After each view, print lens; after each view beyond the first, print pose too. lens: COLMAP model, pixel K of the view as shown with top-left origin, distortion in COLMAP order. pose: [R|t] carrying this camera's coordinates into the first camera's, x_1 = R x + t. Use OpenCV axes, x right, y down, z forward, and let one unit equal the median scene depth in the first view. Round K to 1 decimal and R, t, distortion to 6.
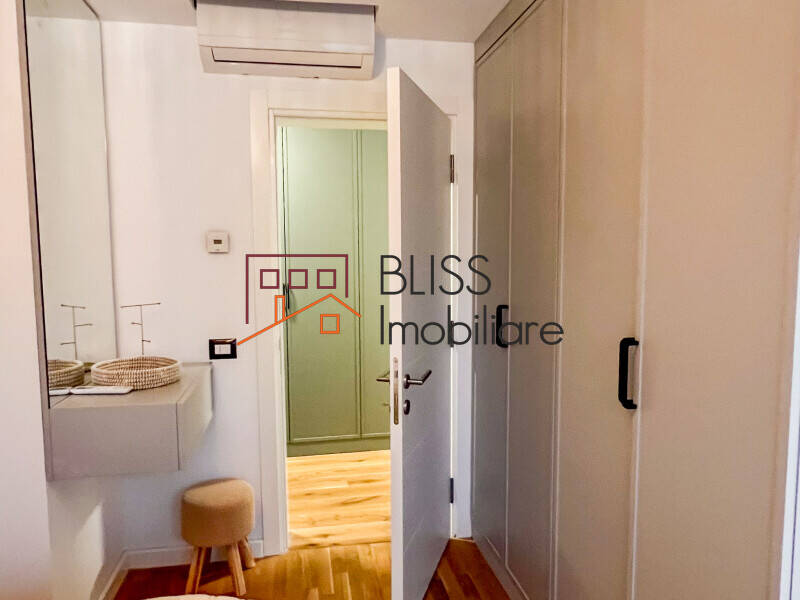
lens RADIAL K [[578.3, 0, 400.0], [0, 578.3, 300.0], [0, 0, 1]] dist [-0.002999, -0.000499]
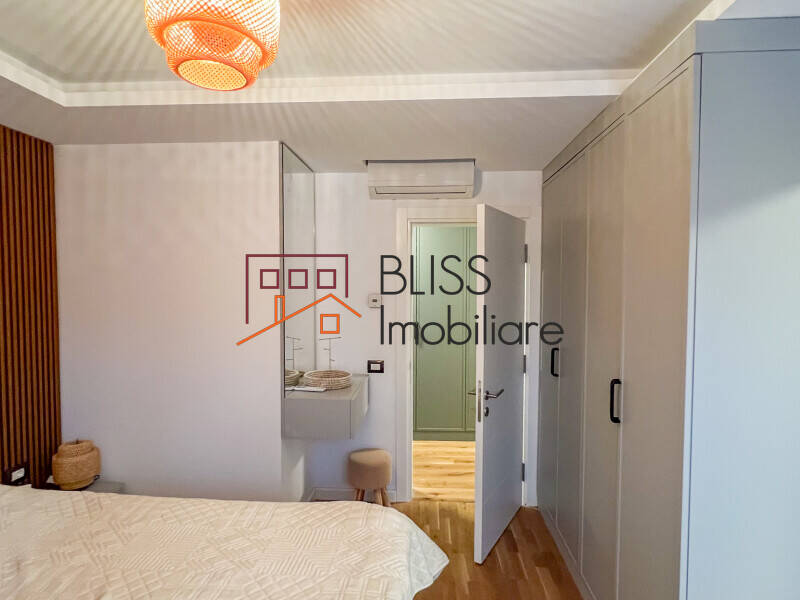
lens RADIAL K [[459.5, 0, 400.0], [0, 459.5, 300.0], [0, 0, 1]] dist [-0.002944, -0.000254]
pose [[0.972336, 0.019034, -0.232811, 0.055907], [-0.029978, 0.998601, -0.043562, -0.048392], [0.231657, 0.049336, 0.971546, -0.243681]]
